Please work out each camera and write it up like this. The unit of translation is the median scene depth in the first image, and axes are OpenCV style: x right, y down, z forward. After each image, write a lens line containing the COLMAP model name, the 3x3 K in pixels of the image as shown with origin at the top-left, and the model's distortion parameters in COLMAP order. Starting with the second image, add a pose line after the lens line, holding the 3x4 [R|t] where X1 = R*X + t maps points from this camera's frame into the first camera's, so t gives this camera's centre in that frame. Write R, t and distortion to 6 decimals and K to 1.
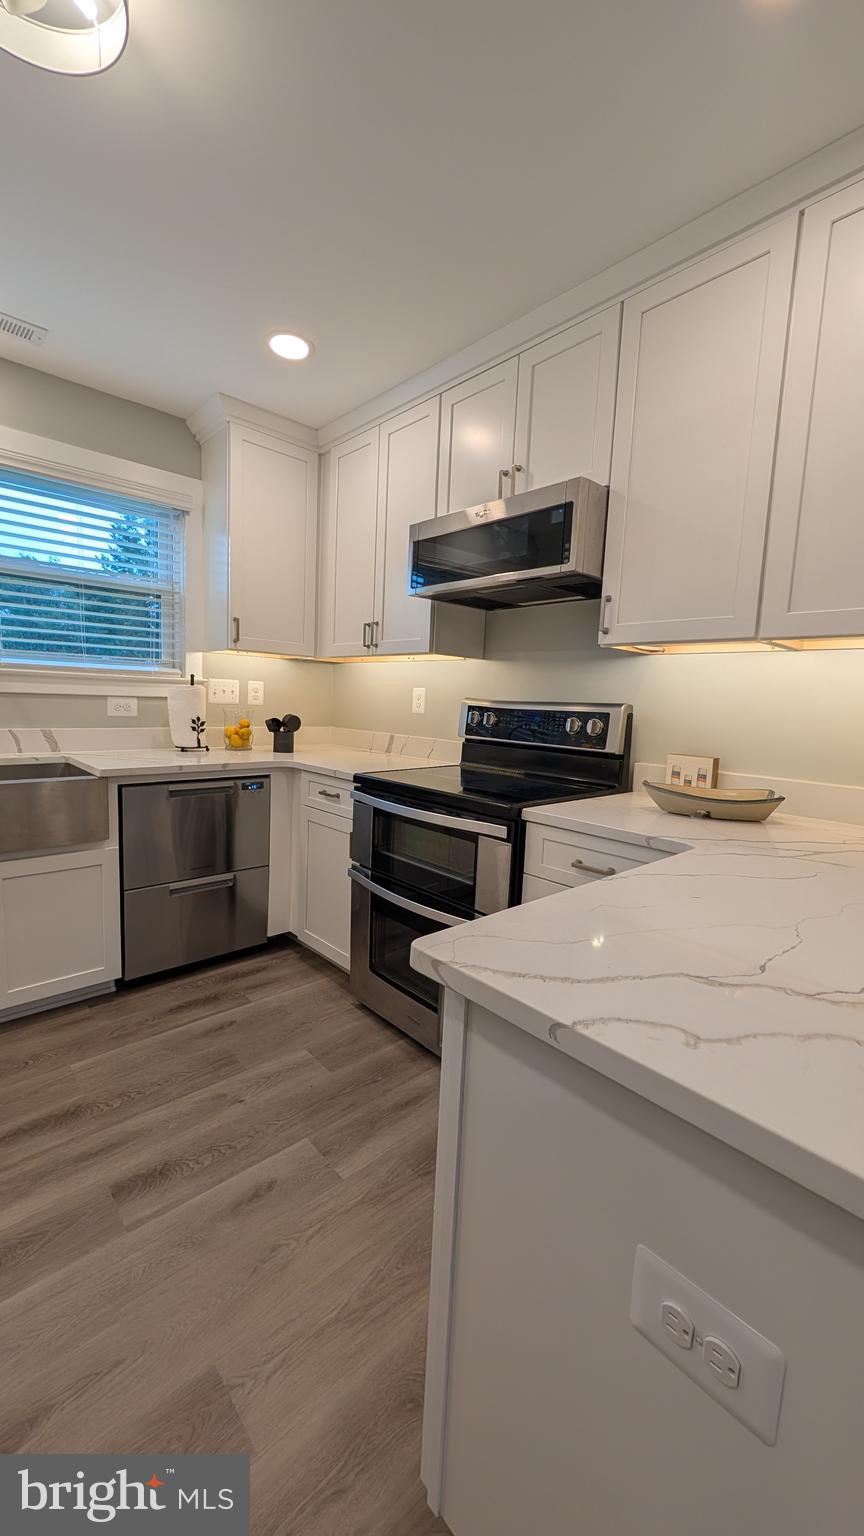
lens RADIAL K [[589.2, 0, 427.0], [0, 589.2, 765.2], [0, 0, 1]] dist [0.000513, 0.000153]
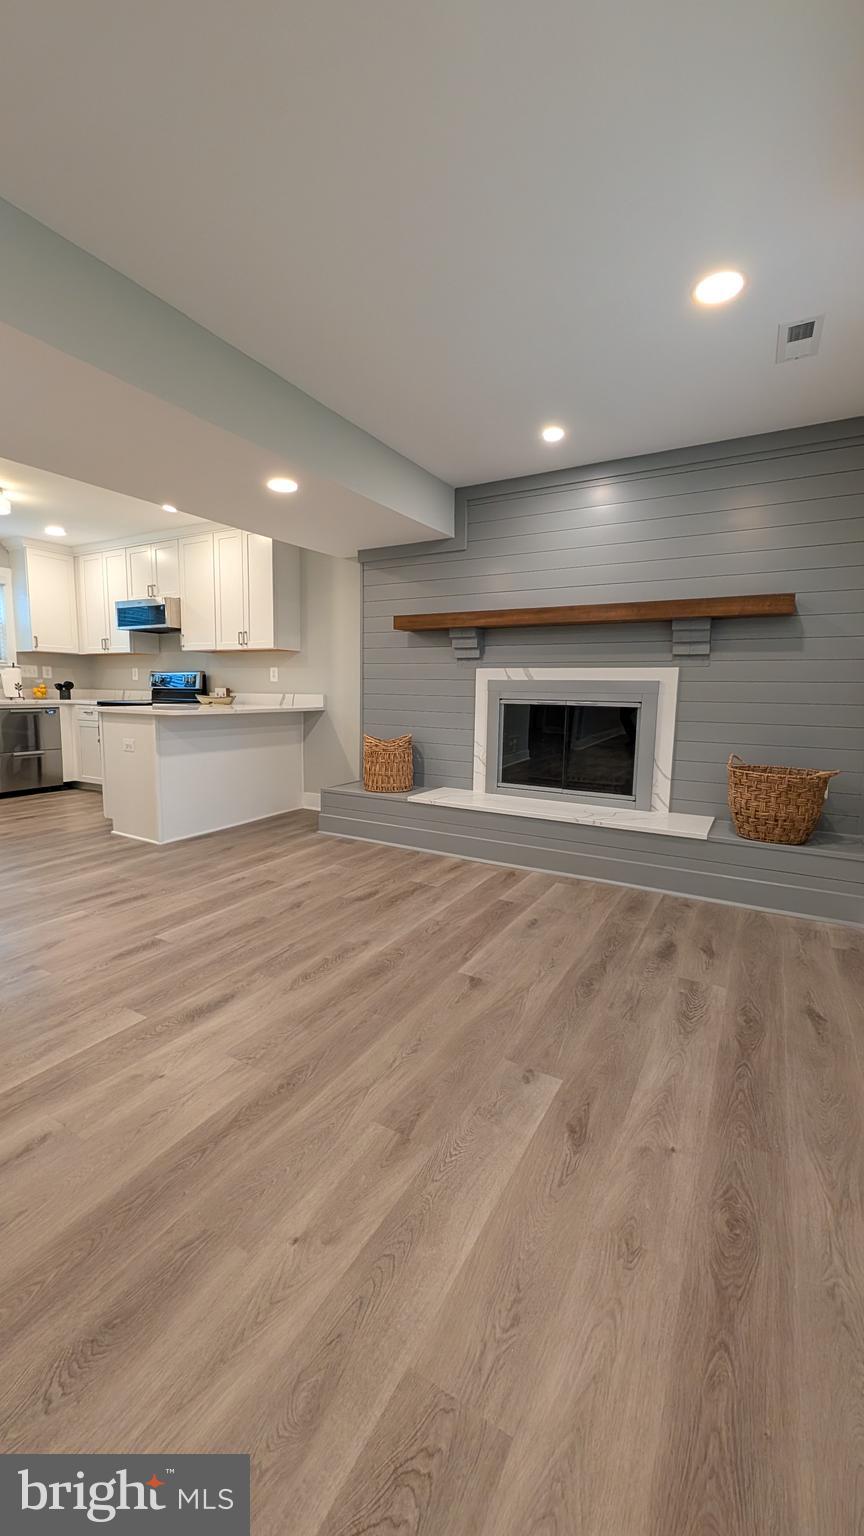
lens RADIAL K [[589.2, 0, 427.0], [0, 589.2, 765.2], [0, 0, 1]] dist [0.000513, 0.000153]
pose [[0.952247, -0.064680, 0.298398, 0.405299], [0.057905, 0.997825, 0.031500, 0.261335], [-0.299786, -0.012717, 0.953922, -1.650862]]
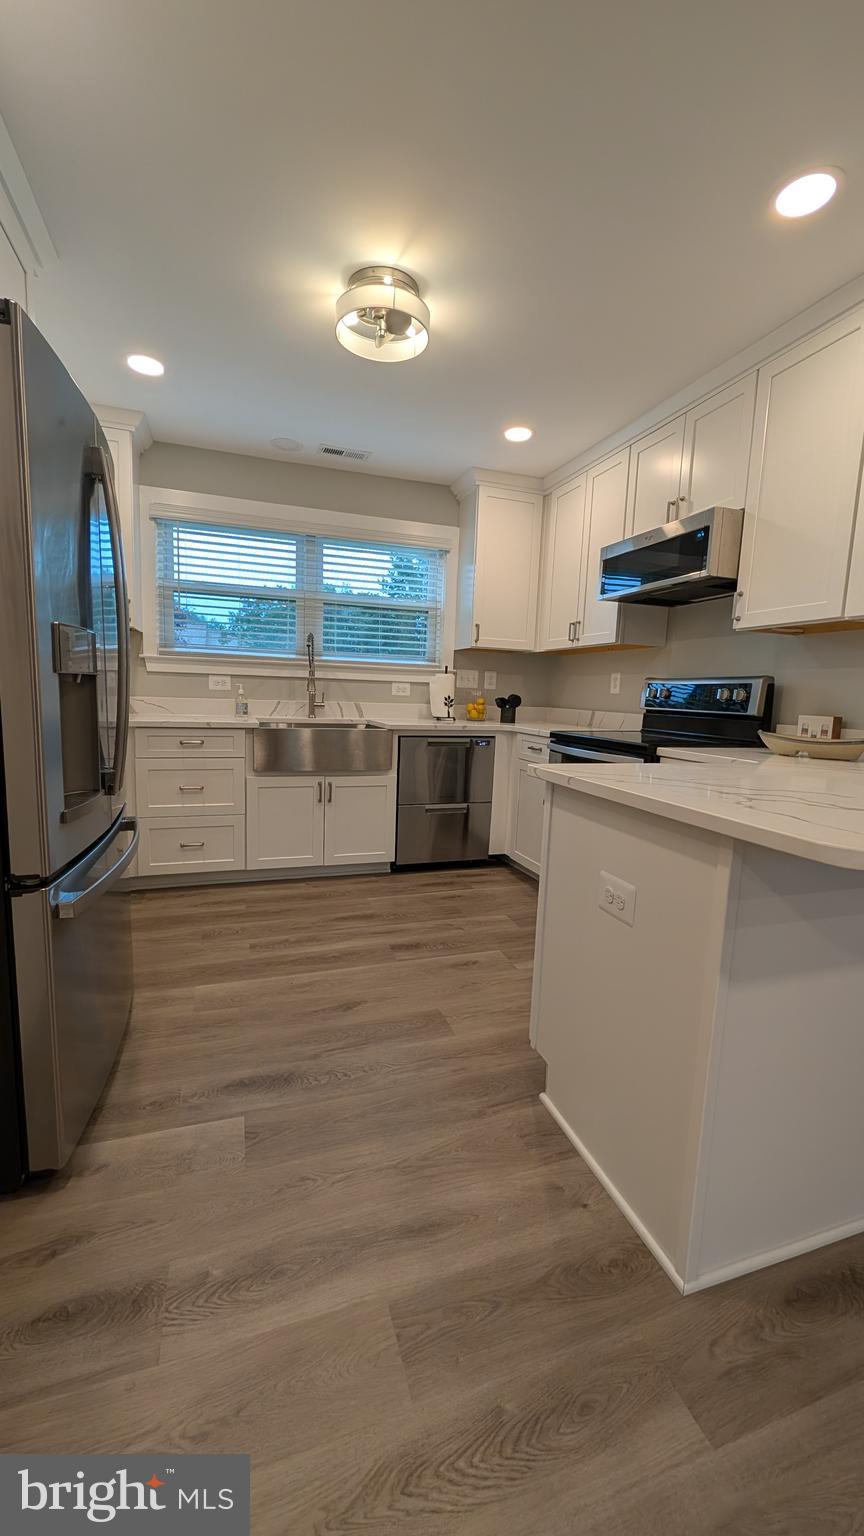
lens RADIAL K [[589.2, 0, 427.0], [0, 589.2, 765.2], [0, 0, 1]] dist [0.000513, 0.000153]
pose [[0.915853, 0.041296, -0.399385, 0.151649], [-0.043697, 0.999040, 0.003095, 0.092760], [0.399130, 0.014618, 0.916778, -0.353145]]
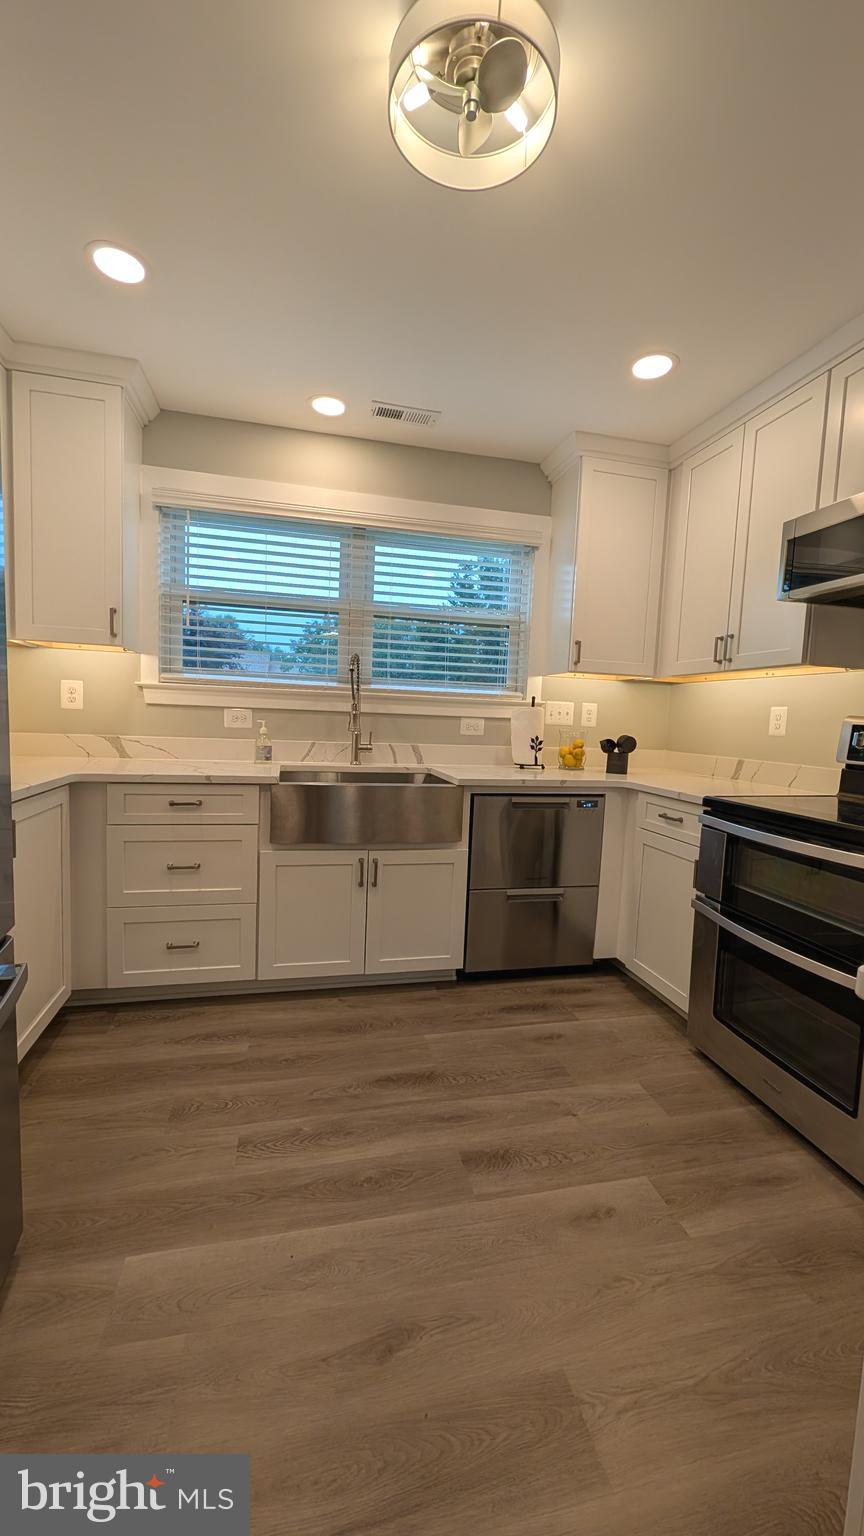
lens RADIAL K [[589.2, 0, 427.0], [0, 589.2, 765.2], [0, 0, 1]] dist [0.000513, 0.000153]
pose [[0.872765, 0.034900, -0.486892, -0.048962], [-0.060458, 0.997489, -0.036872, 0.023380], [0.484383, 0.061617, 0.872684, -0.017611]]
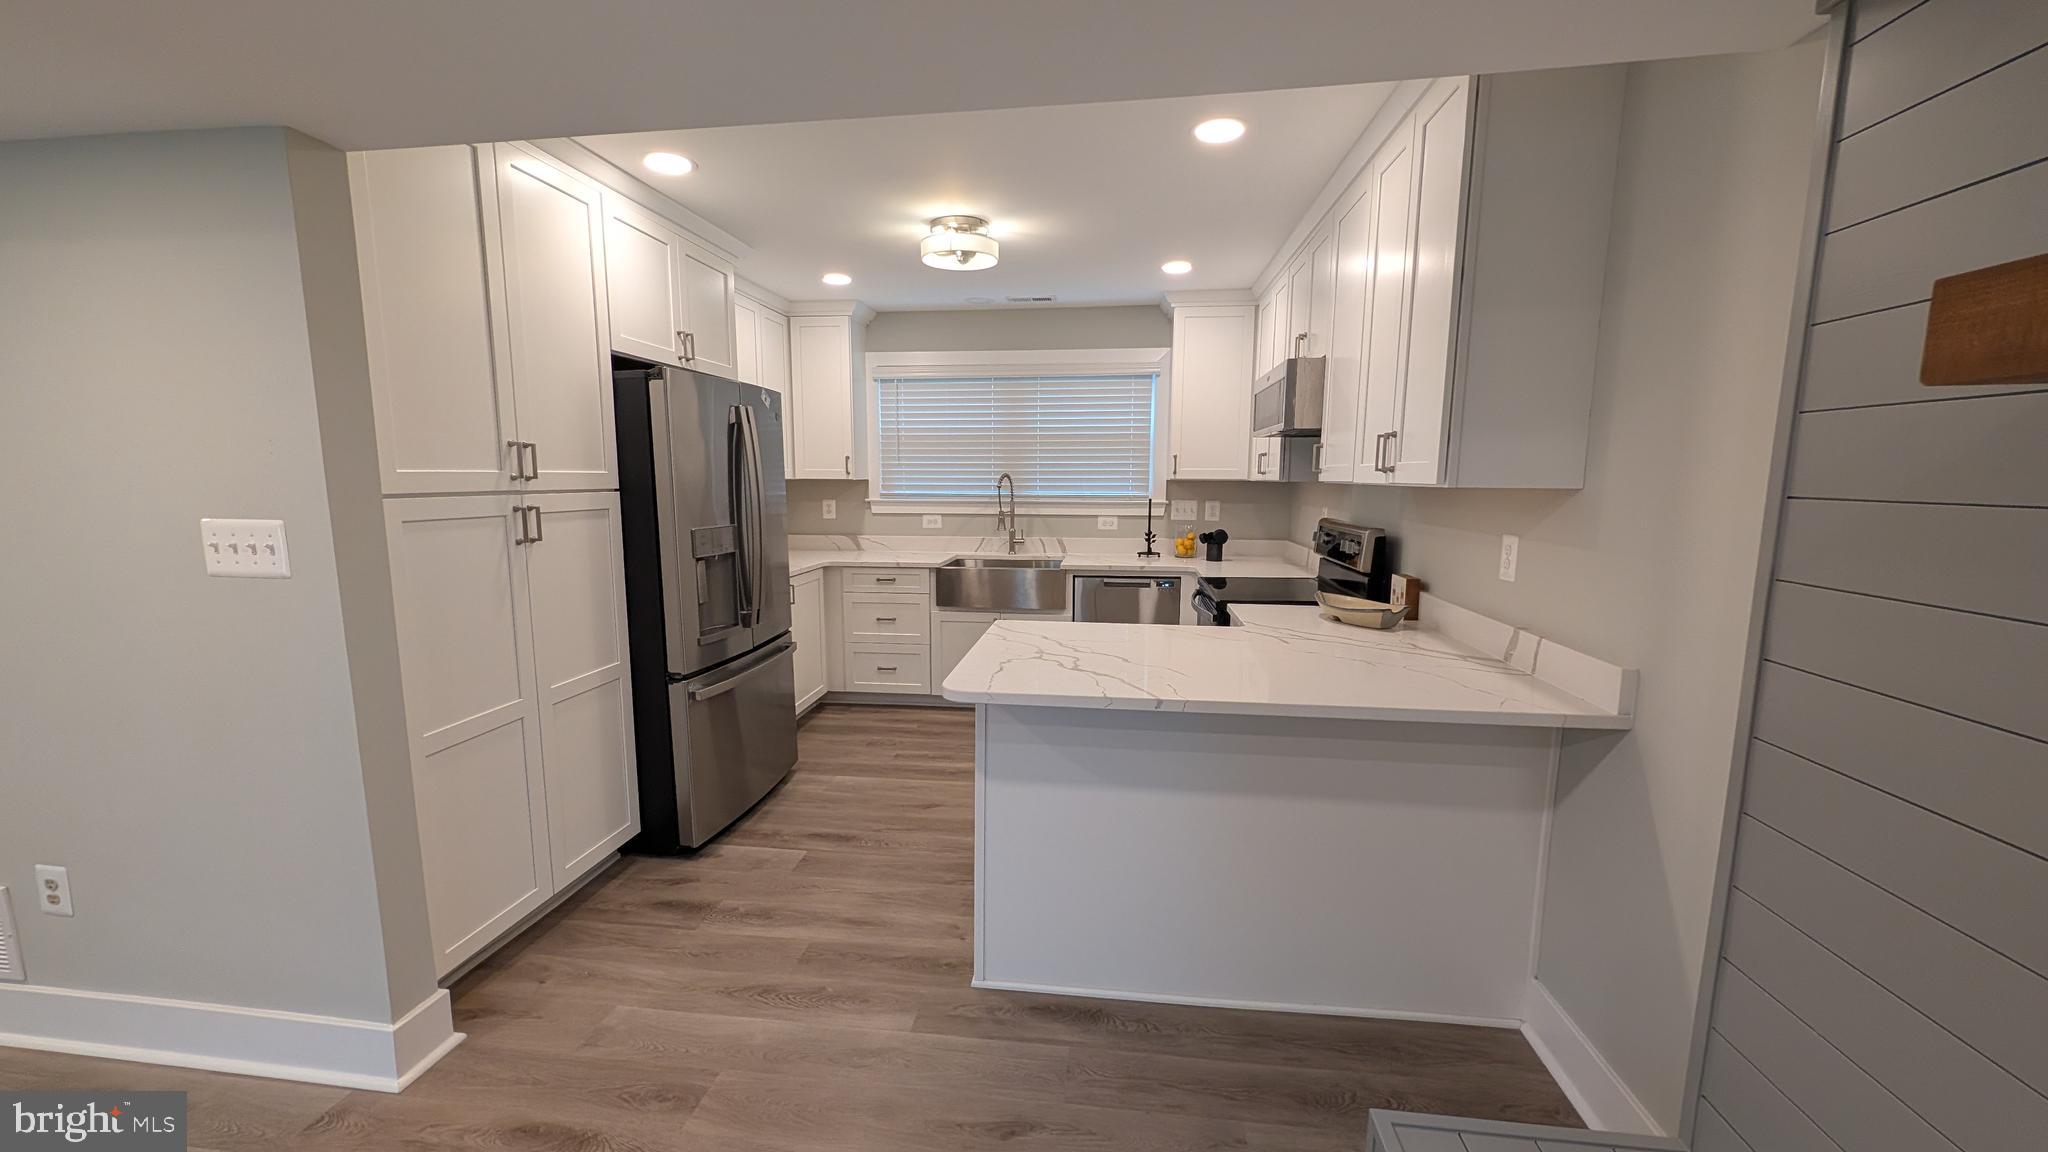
lens RADIAL K [[785.6, 0, 1022.6], [0, 785.6, 582.9], [0, 0, 1]] dist [0.000513, 0.000153]
pose [[0.652486, 0.064958, -0.755011, 0.860568], [-0.064336, 0.997471, 0.030218, -0.001098], [0.755065, 0.028857, 0.655015, -0.413784]]
